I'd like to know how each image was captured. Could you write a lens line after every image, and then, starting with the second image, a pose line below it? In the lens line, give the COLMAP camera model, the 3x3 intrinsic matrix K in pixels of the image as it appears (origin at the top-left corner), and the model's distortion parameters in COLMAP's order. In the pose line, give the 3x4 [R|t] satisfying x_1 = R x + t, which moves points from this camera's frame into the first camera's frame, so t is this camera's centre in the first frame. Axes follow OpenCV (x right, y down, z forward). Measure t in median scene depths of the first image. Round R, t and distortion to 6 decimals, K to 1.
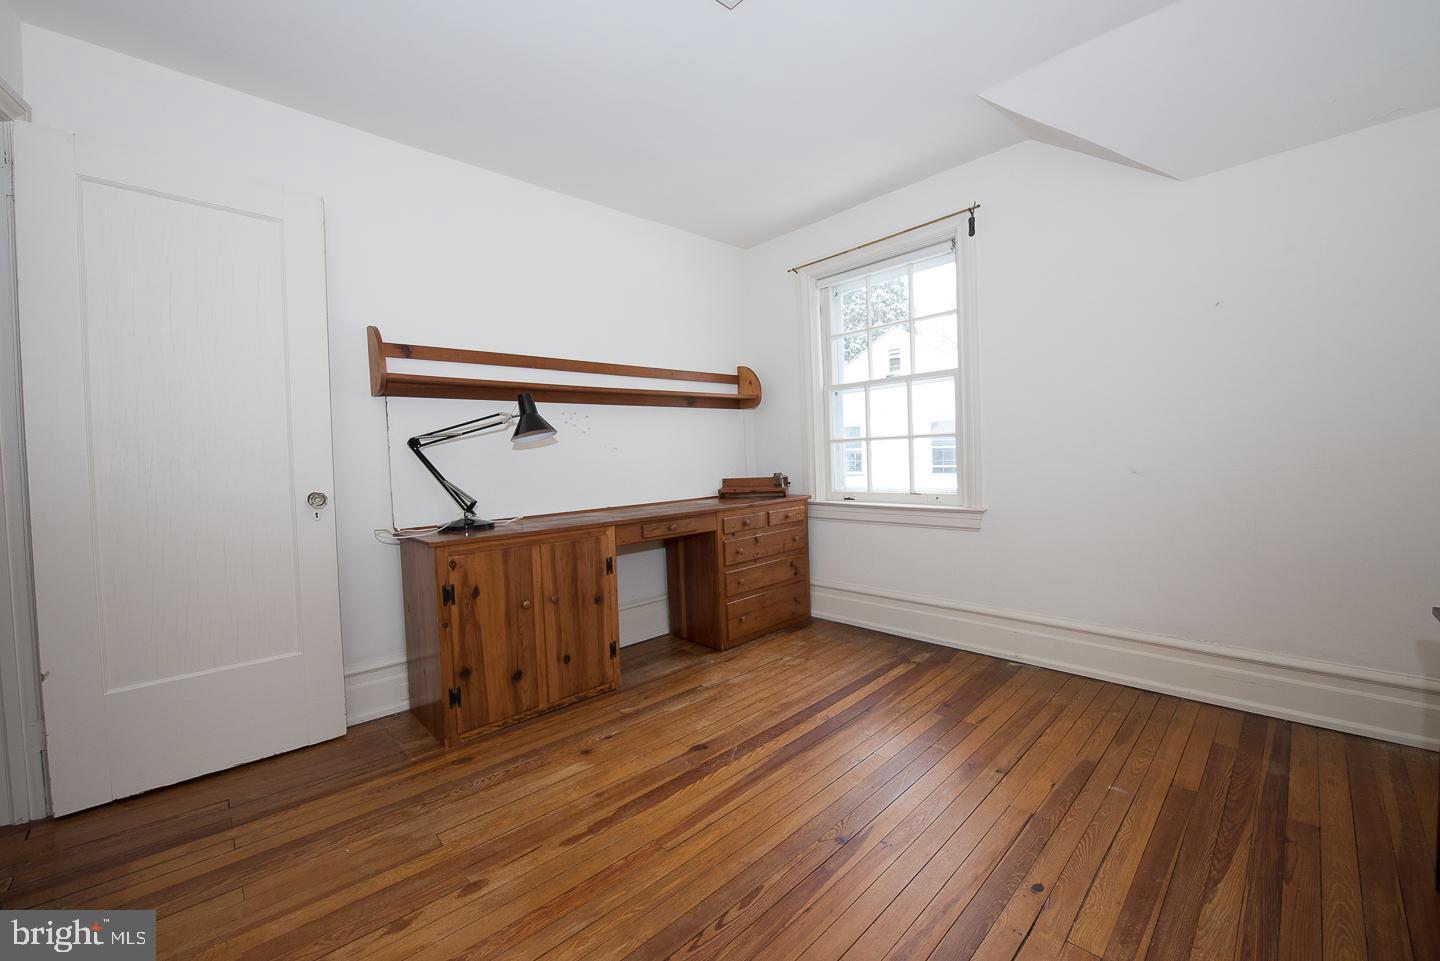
lens RADIAL K [[569.2, 0, 720.0], [0, 569.2, 480.5], [0, 0, 1]] dist [-0.022383, -0.000126]
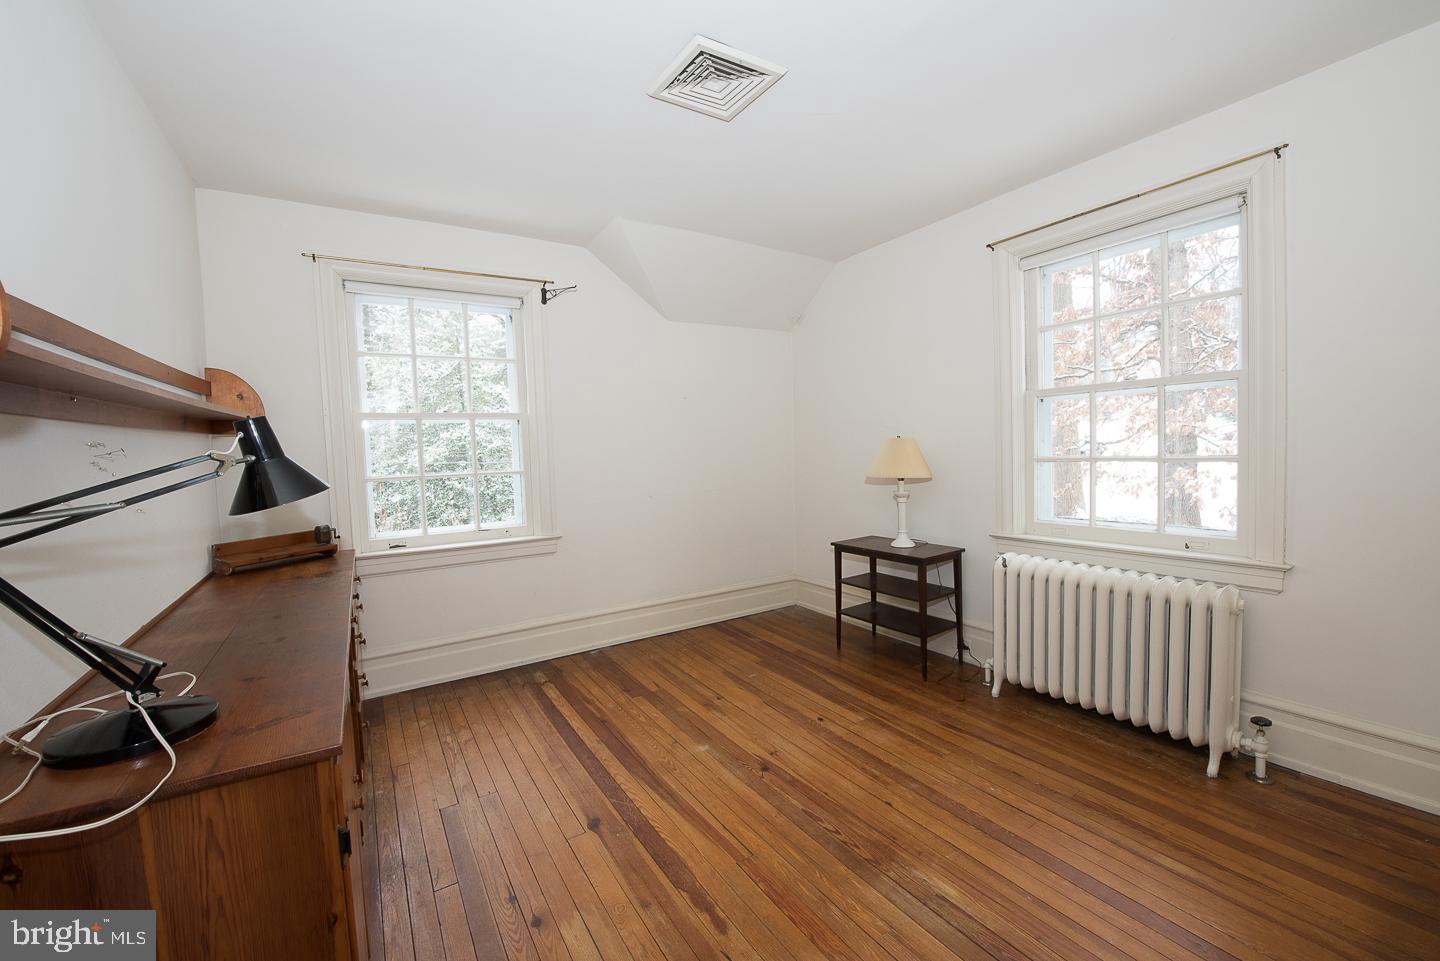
lens RADIAL K [[569.2, 0, 720.0], [0, 569.2, 480.5], [0, 0, 1]] dist [-0.022383, -0.000126]
pose [[0.195963, -0.032556, 0.980071, -0.842011], [0.064258, 0.997727, 0.020294, -0.087830], [-0.978504, 0.059000, 0.197610, 0.559853]]
